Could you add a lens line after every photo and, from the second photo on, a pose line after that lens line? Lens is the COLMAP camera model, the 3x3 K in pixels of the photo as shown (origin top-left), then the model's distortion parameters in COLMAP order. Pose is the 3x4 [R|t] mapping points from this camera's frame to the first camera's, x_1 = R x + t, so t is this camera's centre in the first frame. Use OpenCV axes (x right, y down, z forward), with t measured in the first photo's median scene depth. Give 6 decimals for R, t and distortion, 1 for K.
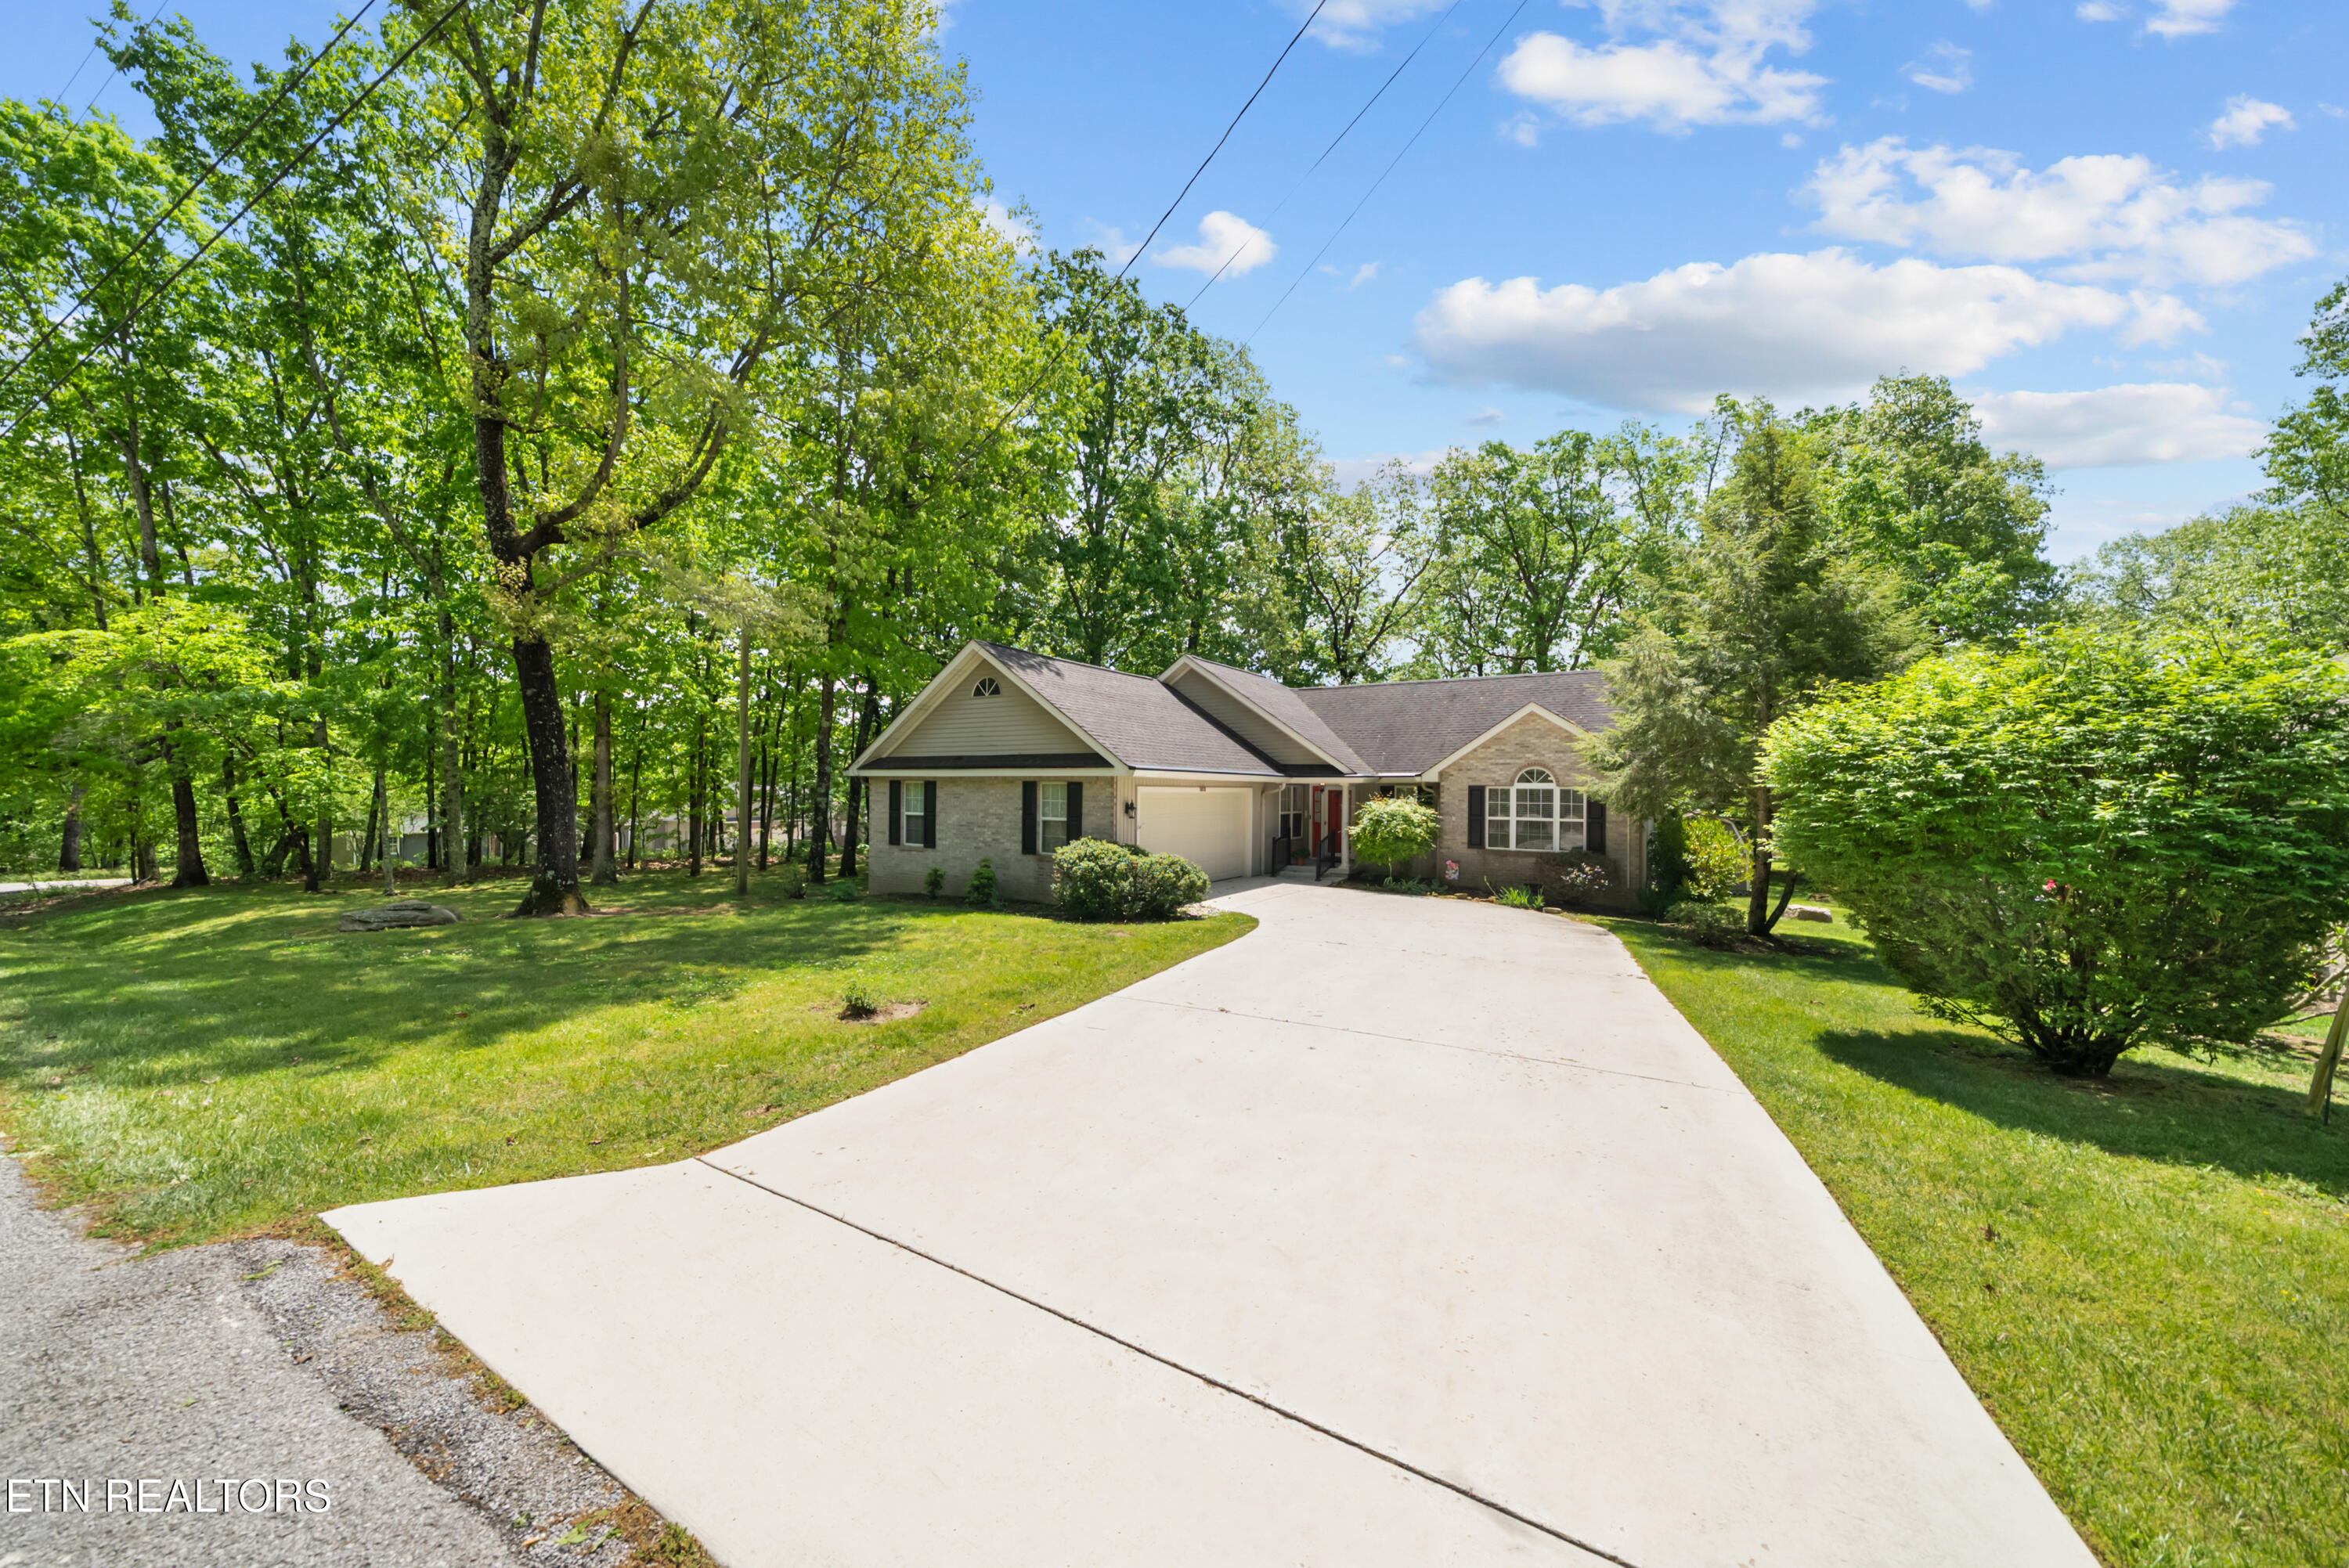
lens RADIAL K [[806.0, 0, 1174.5], [0, 806.0, 784.0], [0, 0, 1]] dist [-0.000357, 0.000050]
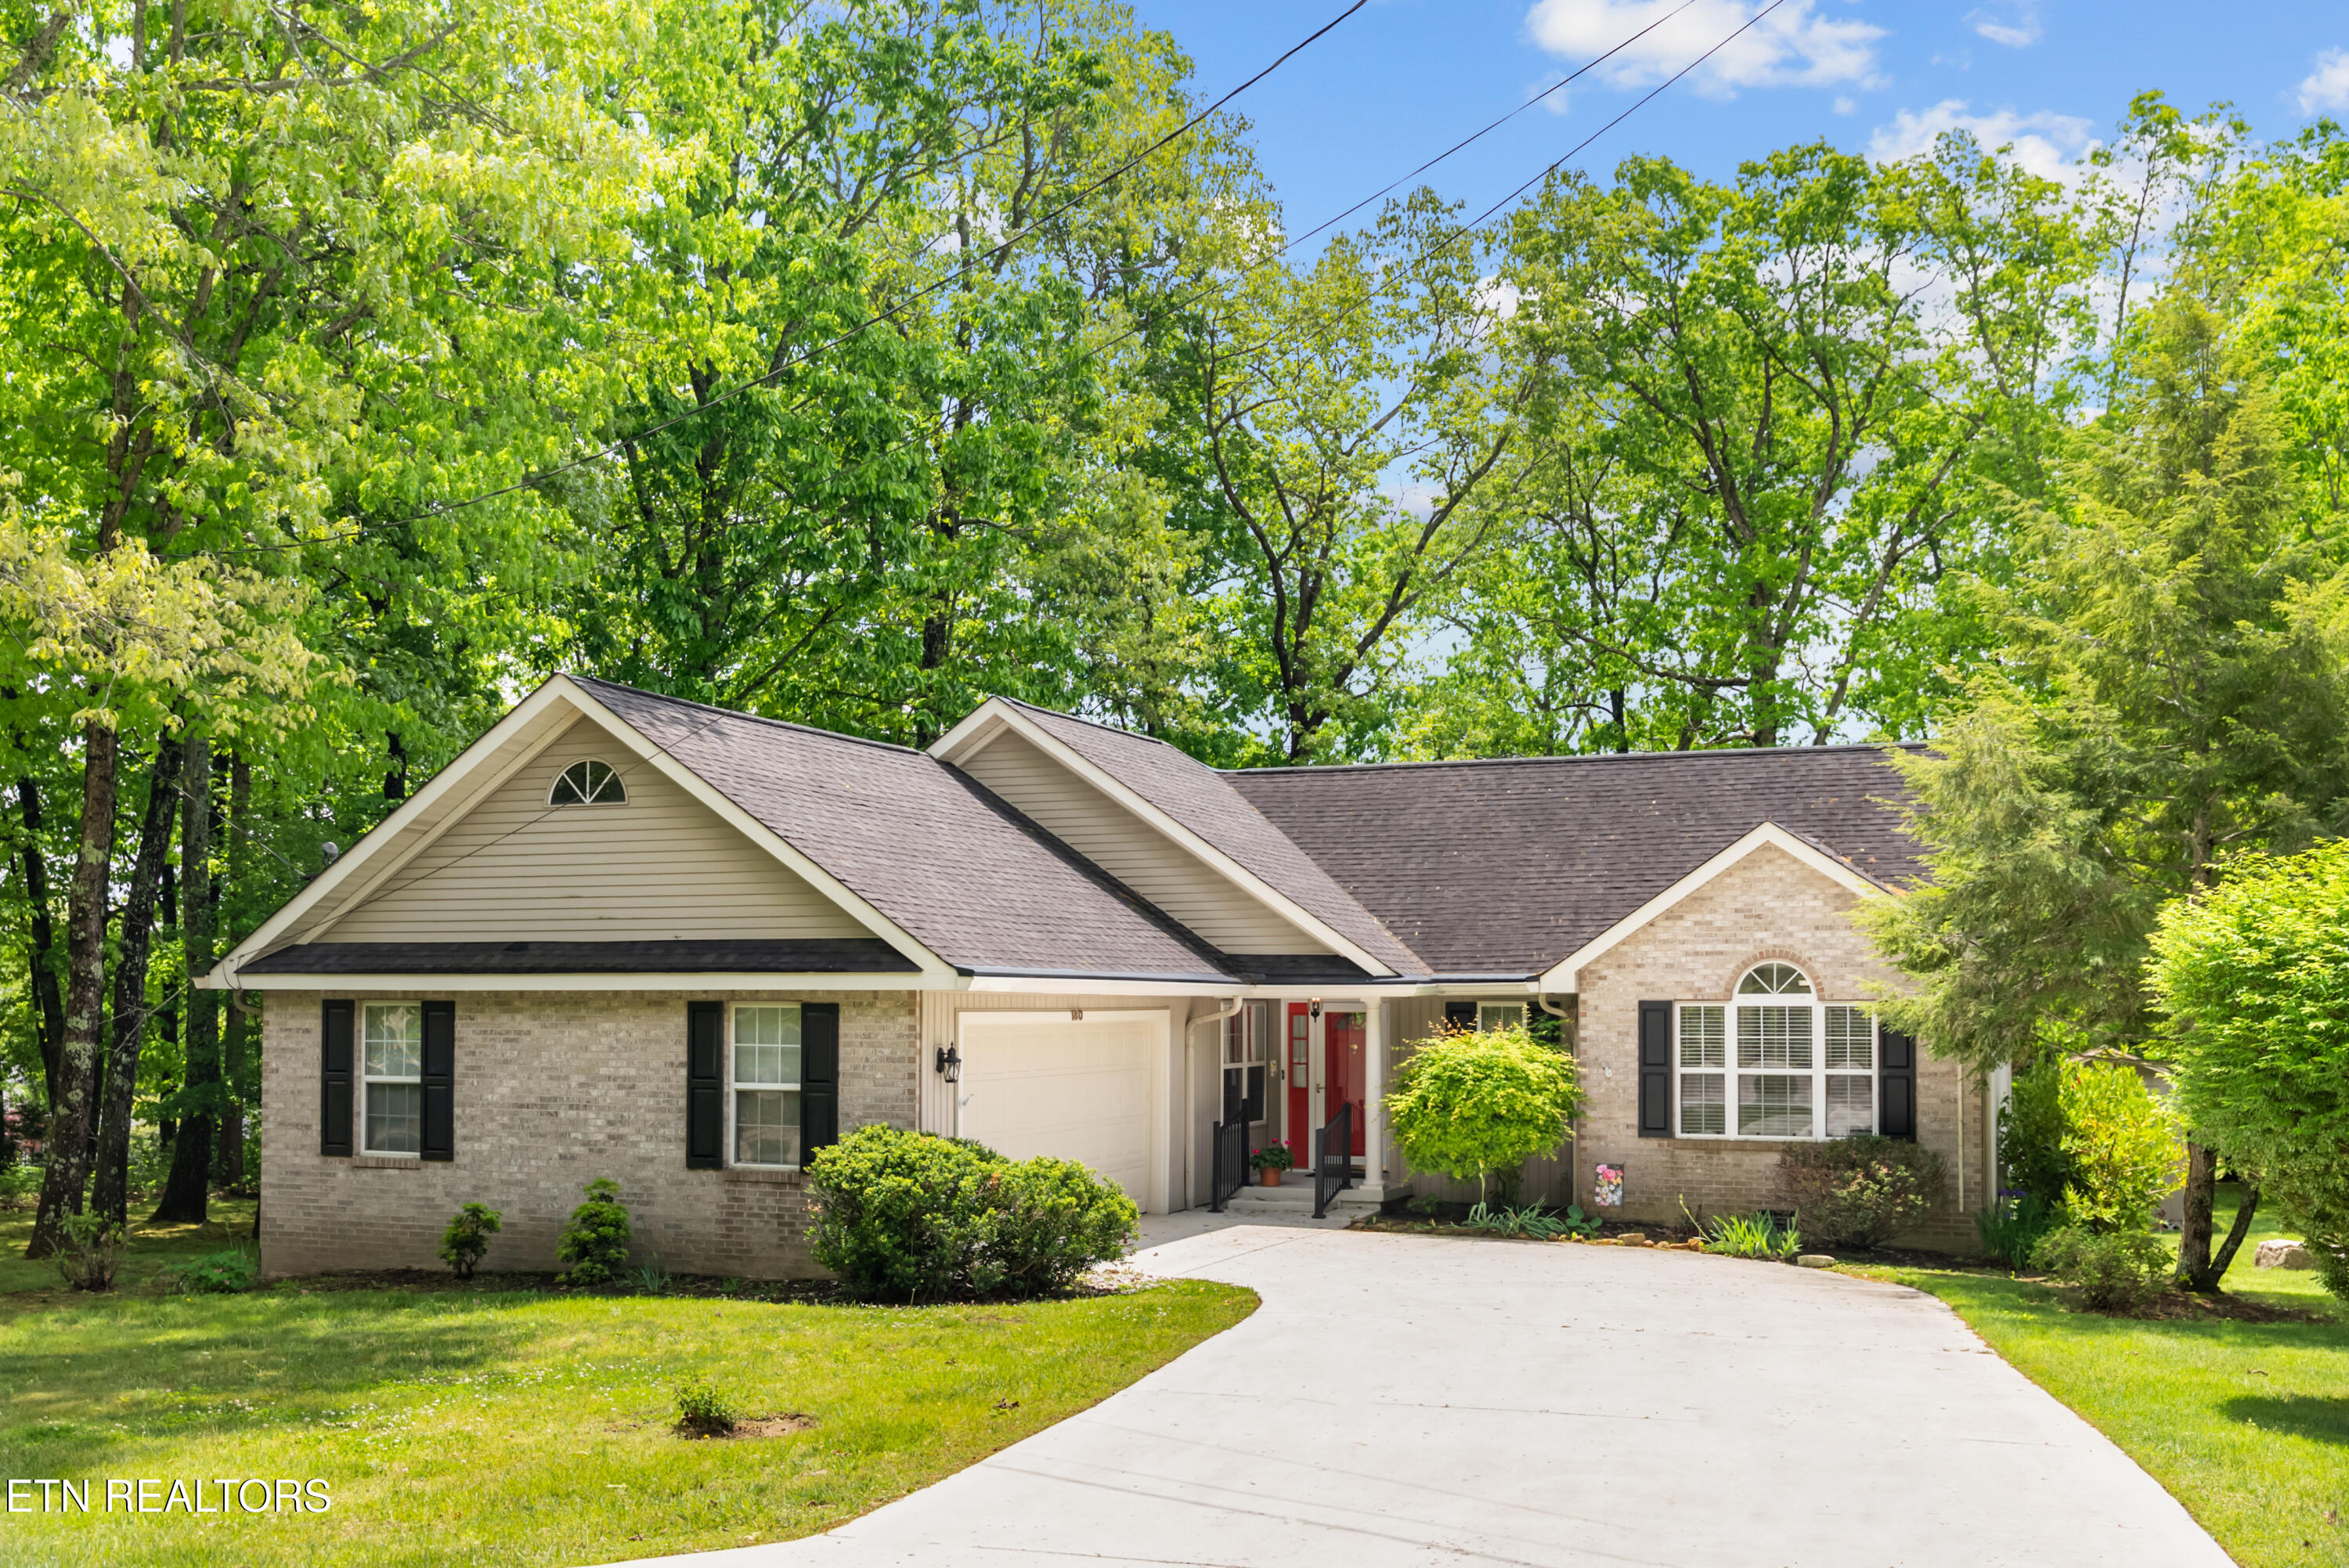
lens RADIAL K [[2301.5, 0, 1184.8], [0, 2301.5, 927.9], [0, 0, 1]] dist [-0.008587, 0.010224]
pose [[0.982611, -0.003025, 0.185651, -0.129387], [0.007638, 0.999680, -0.024136, -0.009352], [-0.185518, 0.025134, 0.982319, -0.235357]]
